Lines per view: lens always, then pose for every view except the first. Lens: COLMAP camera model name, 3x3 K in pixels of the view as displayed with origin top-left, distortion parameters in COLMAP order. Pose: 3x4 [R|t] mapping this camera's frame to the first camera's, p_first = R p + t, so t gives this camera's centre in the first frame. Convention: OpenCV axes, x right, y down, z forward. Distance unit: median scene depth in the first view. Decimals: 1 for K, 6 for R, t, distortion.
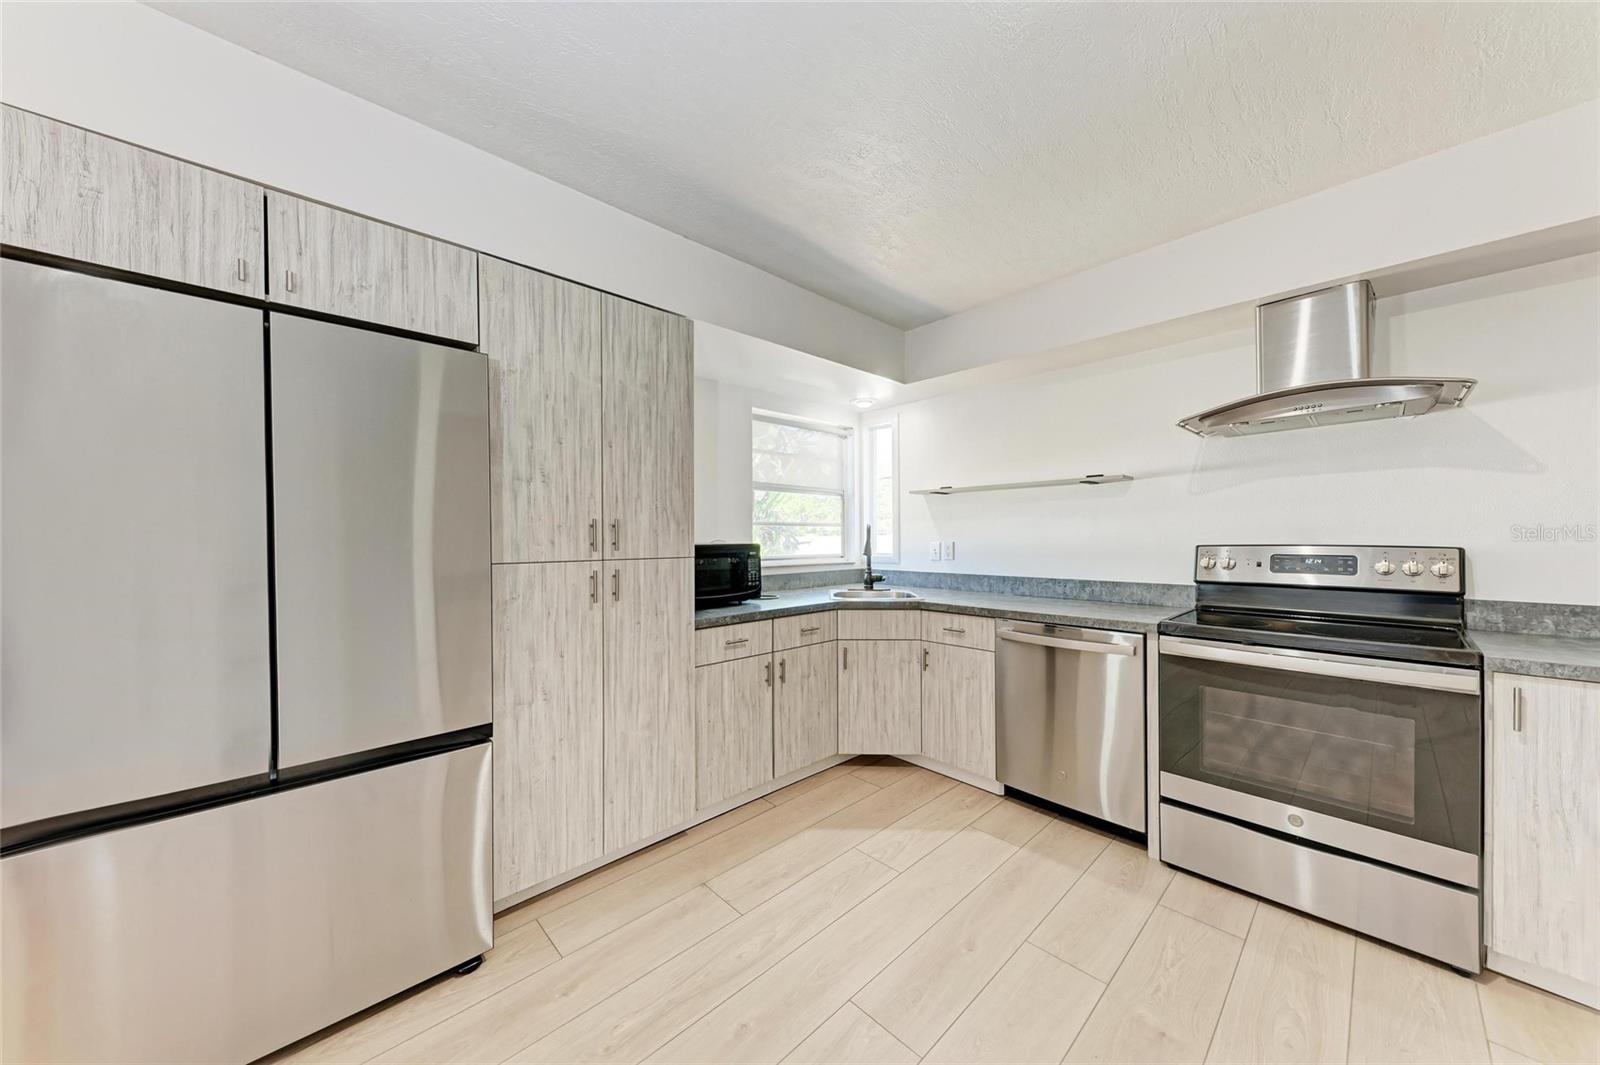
lens RADIAL K [[557.3, 0, 810.2], [0, 557.3, 536.8], [0, 0, 1]] dist [0.019430, -0.000015]
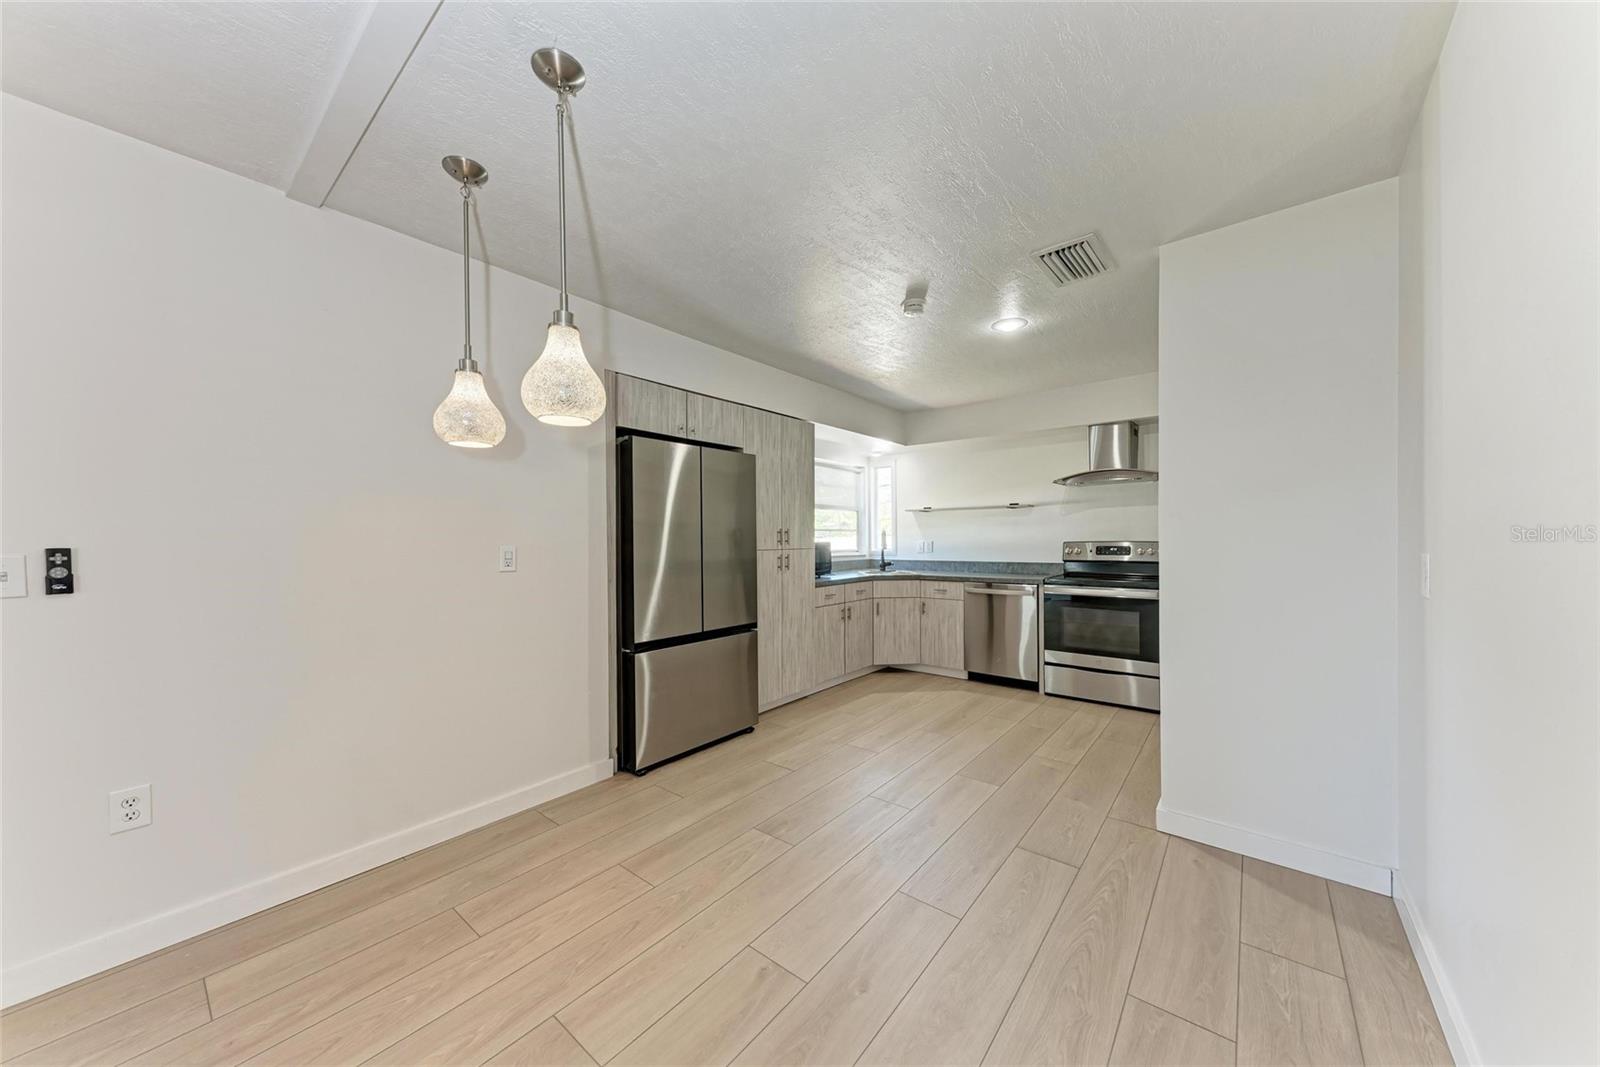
lens RADIAL K [[547.0, 0, 814.9], [0, 547.0, 539.0], [0, 0, 1]] dist [0.006245, -0.000138]
pose [[0.992007, -0.001535, 0.126177, -0.380230], [0.001786, 0.999997, -0.001871, 0.006251], [-0.126174, 0.002081, 0.992006, -0.722063]]
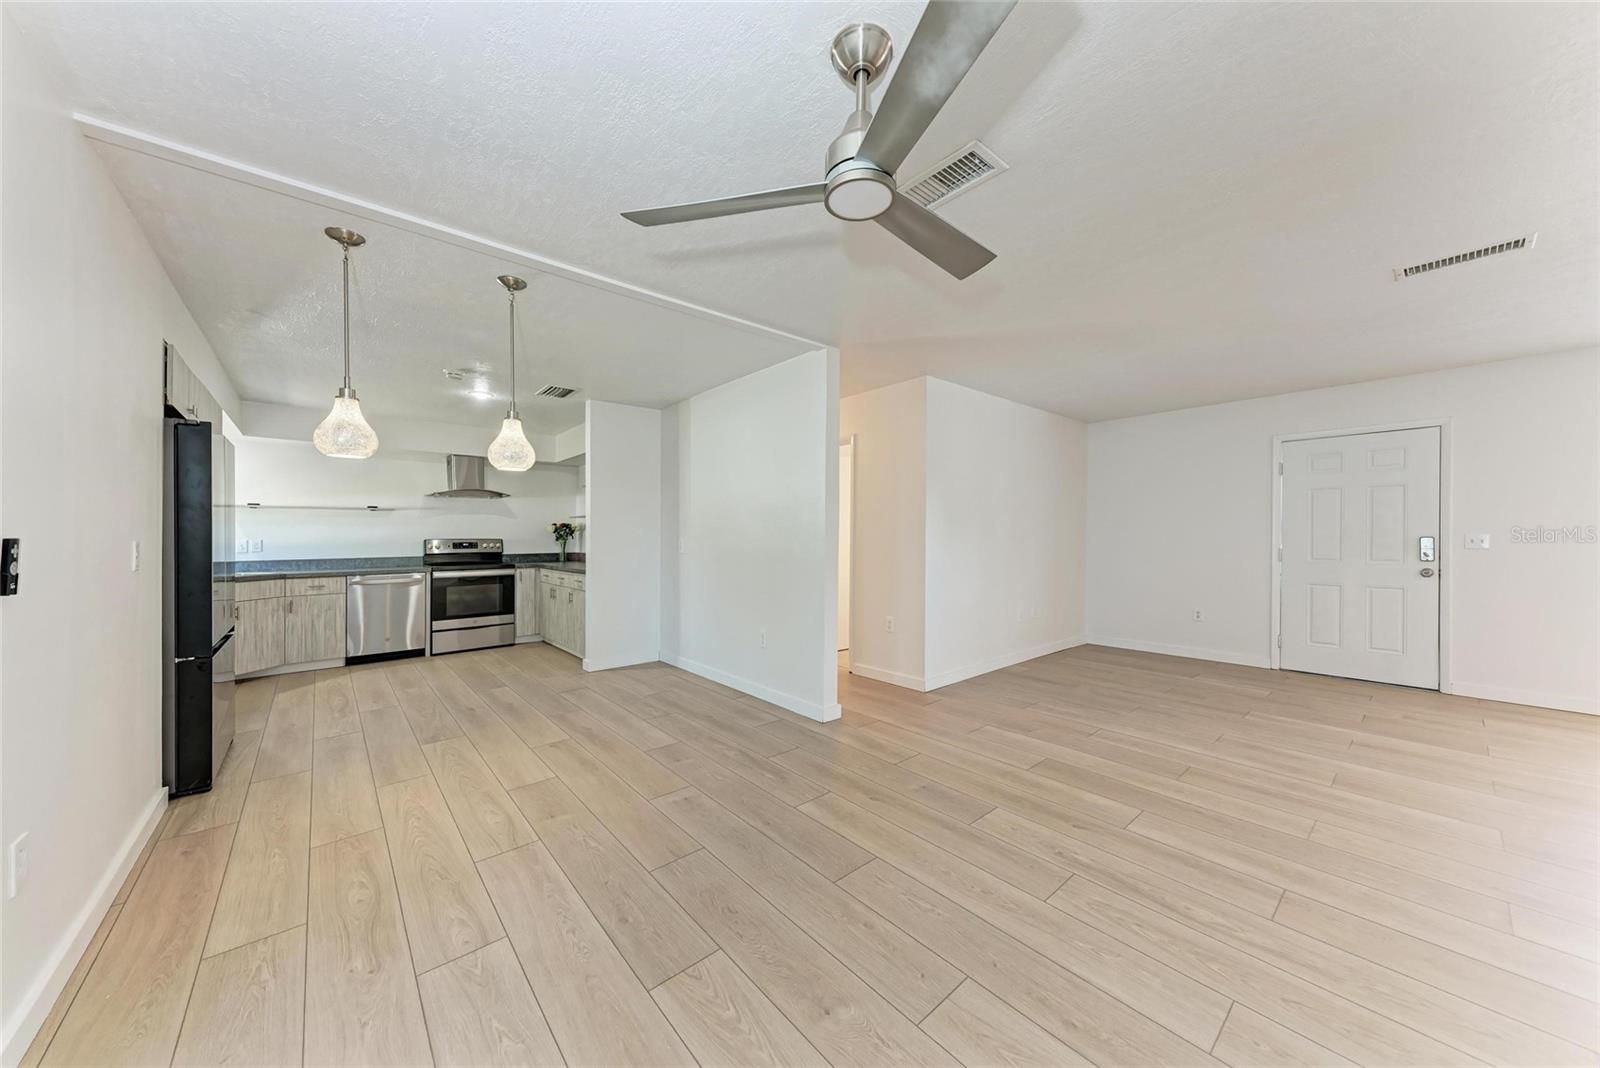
lens RADIAL K [[541.6, 0, 801.0], [0, 541.6, 536.1], [0, 0, 1]] dist [0.011880, -0.000041]
pose [[0.052400, 0.004338, 0.998617, -1.545809], [0.005767, 0.999973, -0.004647, 0.018782], [-0.998610, 0.006003, 0.052374, -0.740242]]
